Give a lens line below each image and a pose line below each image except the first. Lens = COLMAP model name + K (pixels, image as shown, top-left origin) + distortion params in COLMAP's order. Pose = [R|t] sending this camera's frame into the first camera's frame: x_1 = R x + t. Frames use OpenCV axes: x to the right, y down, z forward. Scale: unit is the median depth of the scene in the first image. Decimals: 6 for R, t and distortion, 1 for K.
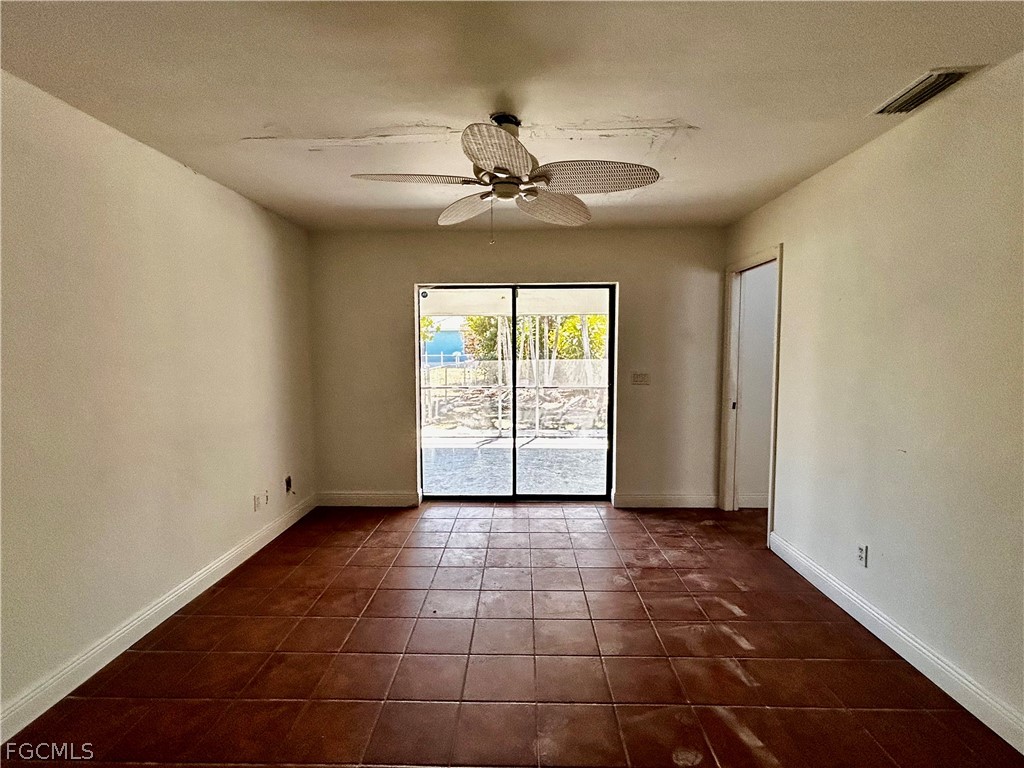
lens RADIAL K [[486.1, 0, 515.4], [0, 486.1, 383.5], [0, 0, 1]] dist [0.001546, 0.000913]
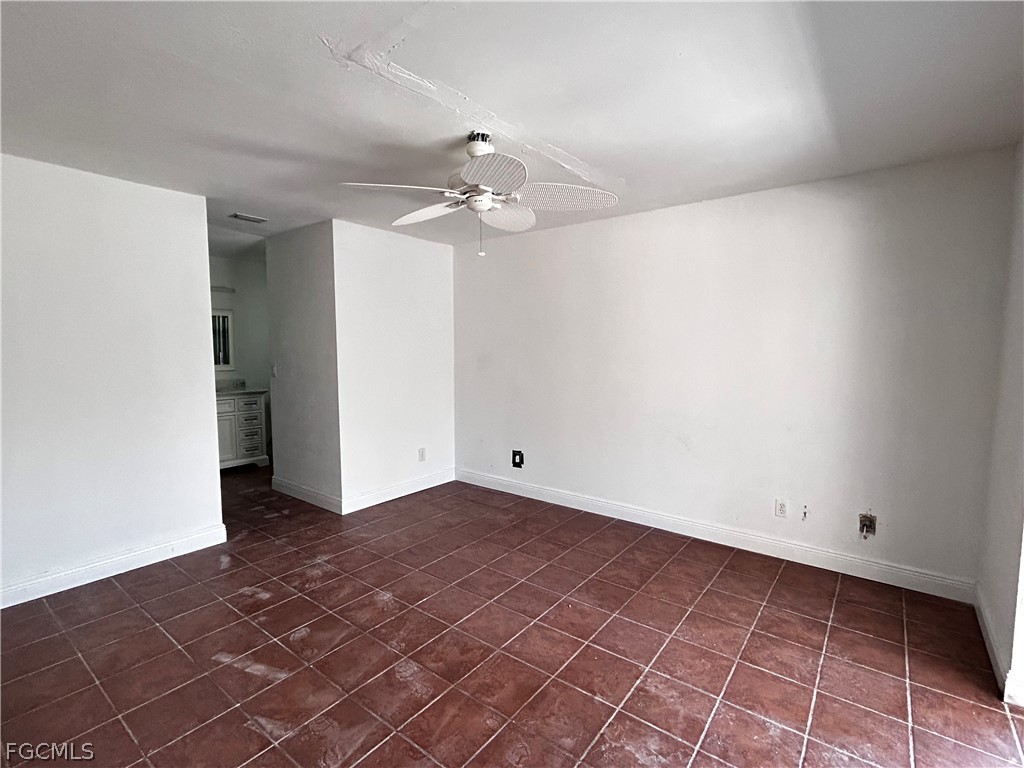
lens RADIAL K [[486.1, 0, 512.4], [0, 486.1, 383.2], [0, 0, 1]] dist [0.001546, 0.000913]
pose [[-0.596845, 0.067479, -0.799514, 0.831413], [-0.054118, 0.990802, 0.124023, -0.139940], [0.800529, 0.117291, -0.587704, 1.740653]]
